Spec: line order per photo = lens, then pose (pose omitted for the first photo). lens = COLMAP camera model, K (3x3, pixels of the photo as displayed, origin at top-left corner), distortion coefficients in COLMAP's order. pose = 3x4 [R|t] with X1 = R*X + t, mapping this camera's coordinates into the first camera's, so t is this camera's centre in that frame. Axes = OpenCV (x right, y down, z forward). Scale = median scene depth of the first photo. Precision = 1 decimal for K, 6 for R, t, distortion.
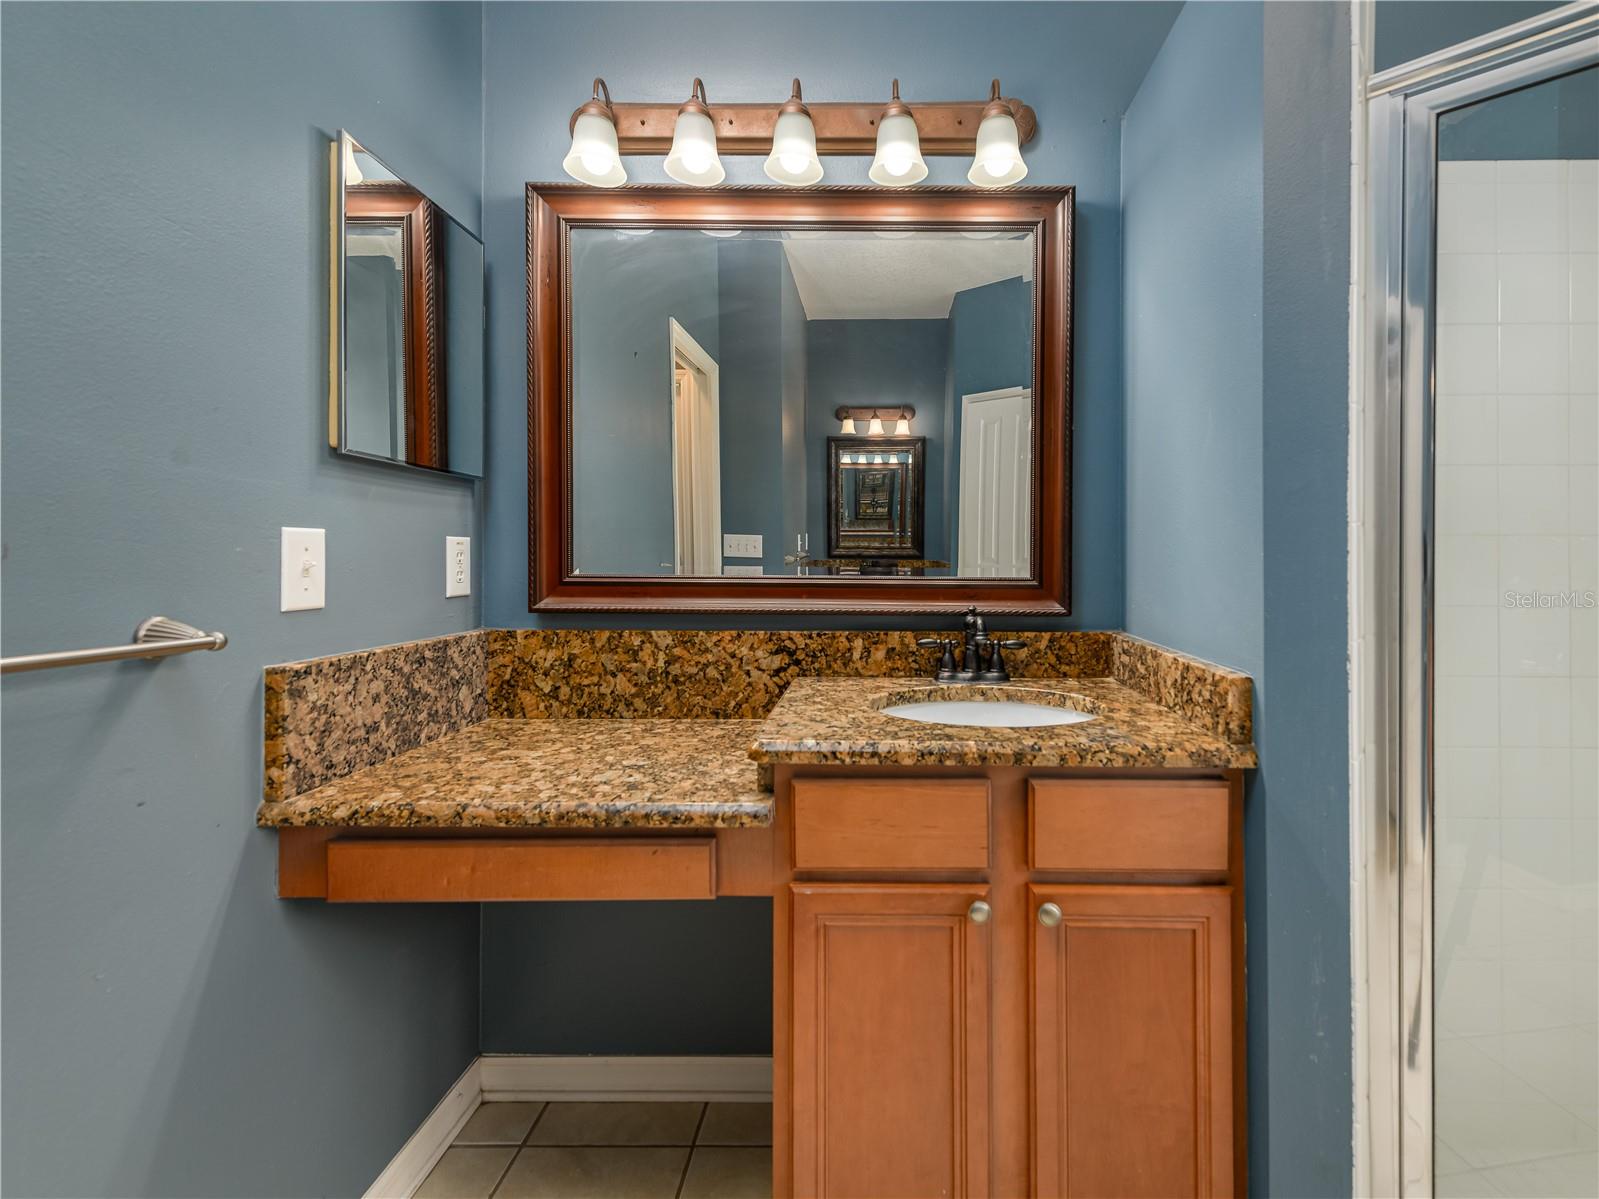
lens RADIAL K [[715.2, 0, 902.0], [0, 715.2, 556.3], [0, 0, 1]] dist [0.010039, -0.002667]
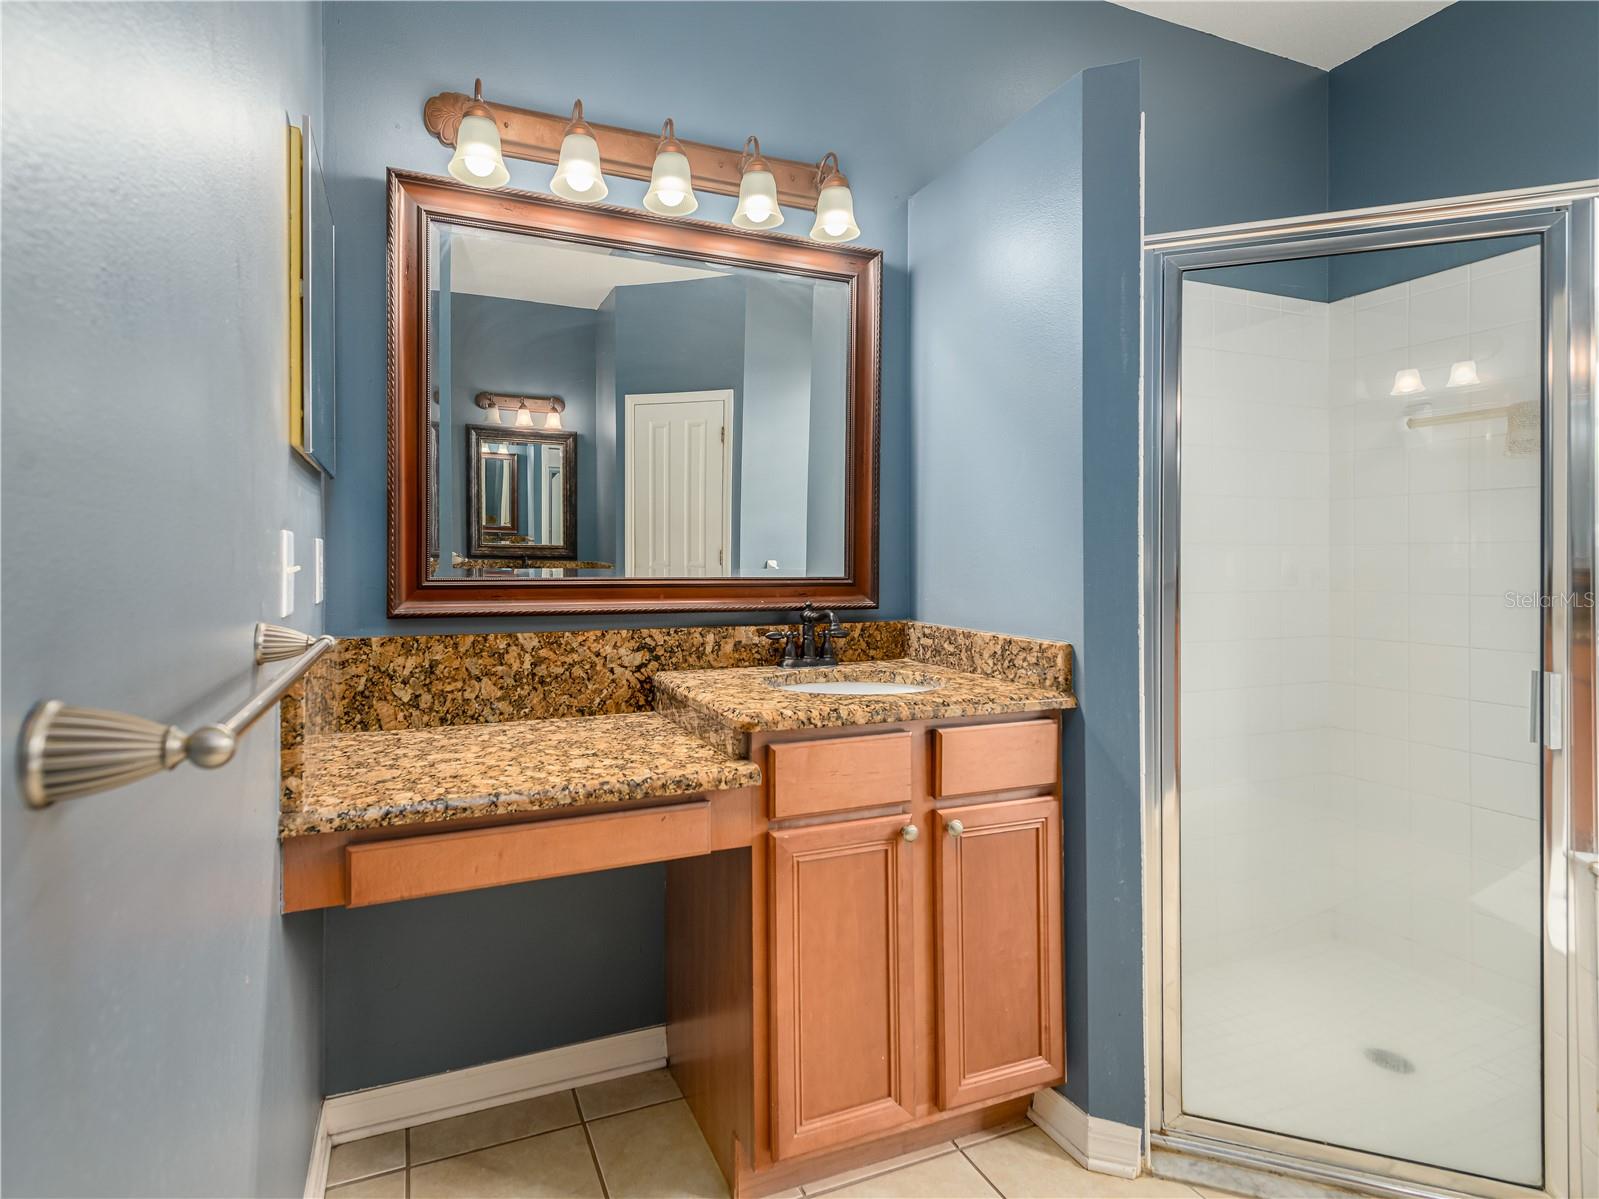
lens RADIAL K [[801.1, 0, 720.6], [0, 801.1, 558.6], [0, 0, 1]] dist [0.013316, -0.001265]
pose [[0.932210, -0.001871, 0.361913, -0.566623], [0.001195, 0.999997, 0.002093, -0.003396], [-0.361916, -0.001518, 0.932209, -0.176869]]
